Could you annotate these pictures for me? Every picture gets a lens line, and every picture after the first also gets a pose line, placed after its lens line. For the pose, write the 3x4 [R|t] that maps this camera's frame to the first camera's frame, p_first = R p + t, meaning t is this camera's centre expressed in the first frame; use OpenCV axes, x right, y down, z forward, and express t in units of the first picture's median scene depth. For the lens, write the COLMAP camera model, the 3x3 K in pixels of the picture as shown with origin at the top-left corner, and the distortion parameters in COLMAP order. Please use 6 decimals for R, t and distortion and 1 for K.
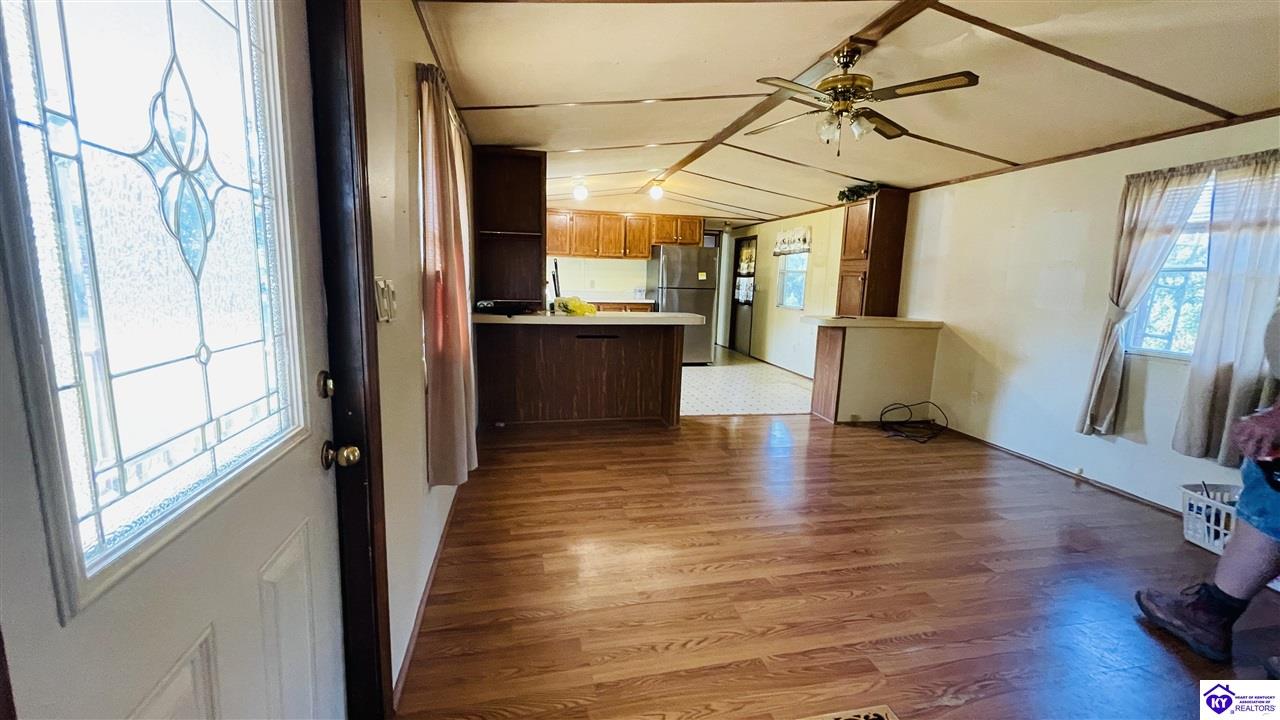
lens RADIAL K [[520.5, 0, 640.0], [0, 520.5, 360.0], [0, 0, 1]] dist [0.001501, -0.000099]
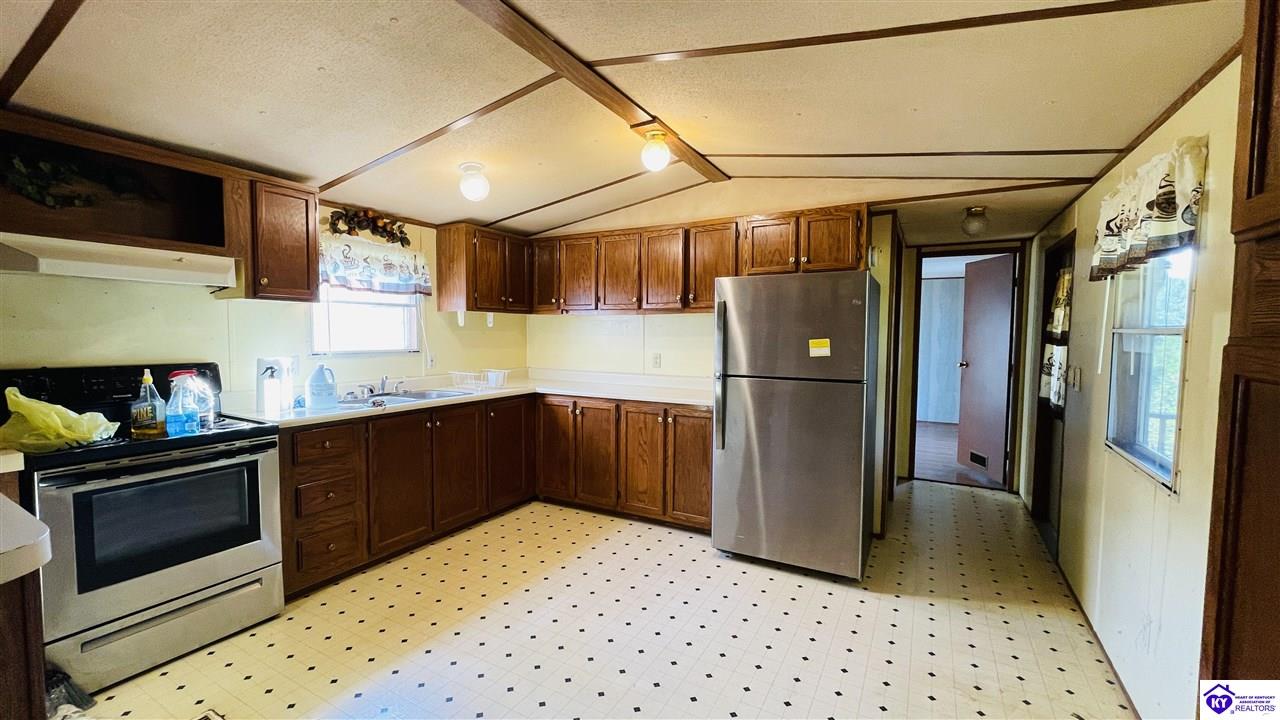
lens RADIAL K [[520.5, 0, 640.0], [0, 520.5, 360.0], [0, 0, 1]] dist [0.001501, -0.000099]
pose [[0.747103, 0.011513, -0.664609, 0.252312], [-0.087079, 0.992928, -0.080687, -0.100228], [0.658980, 0.118155, 0.742822, 0.573420]]
